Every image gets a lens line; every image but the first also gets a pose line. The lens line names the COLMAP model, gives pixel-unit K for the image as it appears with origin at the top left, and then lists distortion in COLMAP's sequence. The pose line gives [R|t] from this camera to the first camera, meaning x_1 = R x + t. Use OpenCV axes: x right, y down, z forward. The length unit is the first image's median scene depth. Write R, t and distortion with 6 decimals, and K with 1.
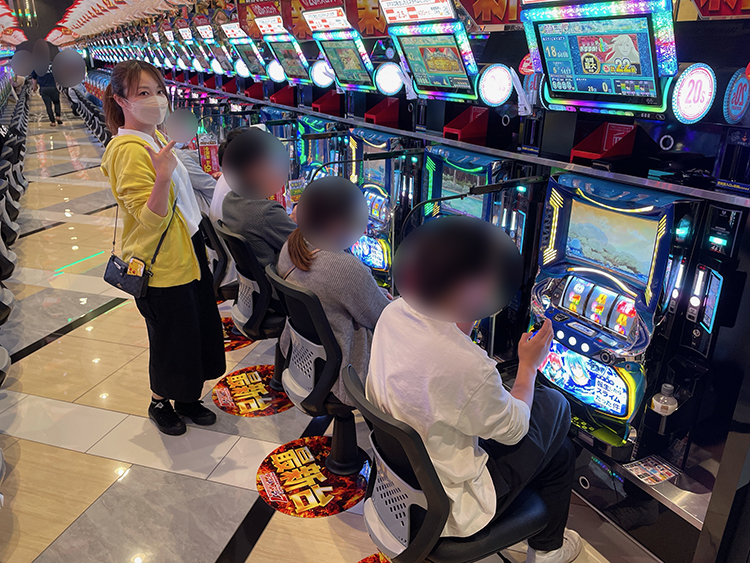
lens RADIAL K [[576.8, 0, 375.0], [0, 576.8, 281.5], [0, 0, 1]] dist [0.084489, -0.109926]
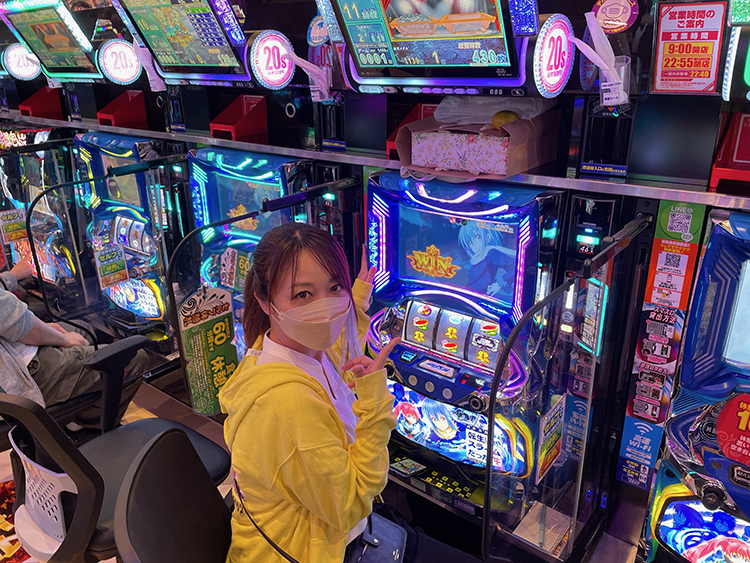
lens RADIAL K [[576.8, 0, 375.0], [0, 576.8, 281.5], [0, 0, 1]] dist [0.084489, -0.109926]
pose [[0.924338, -0.163831, 0.344613, 0.029487], [0.162863, 0.986131, 0.031974, -0.069158], [-0.345072, 0.026569, 0.938200, 0.289421]]
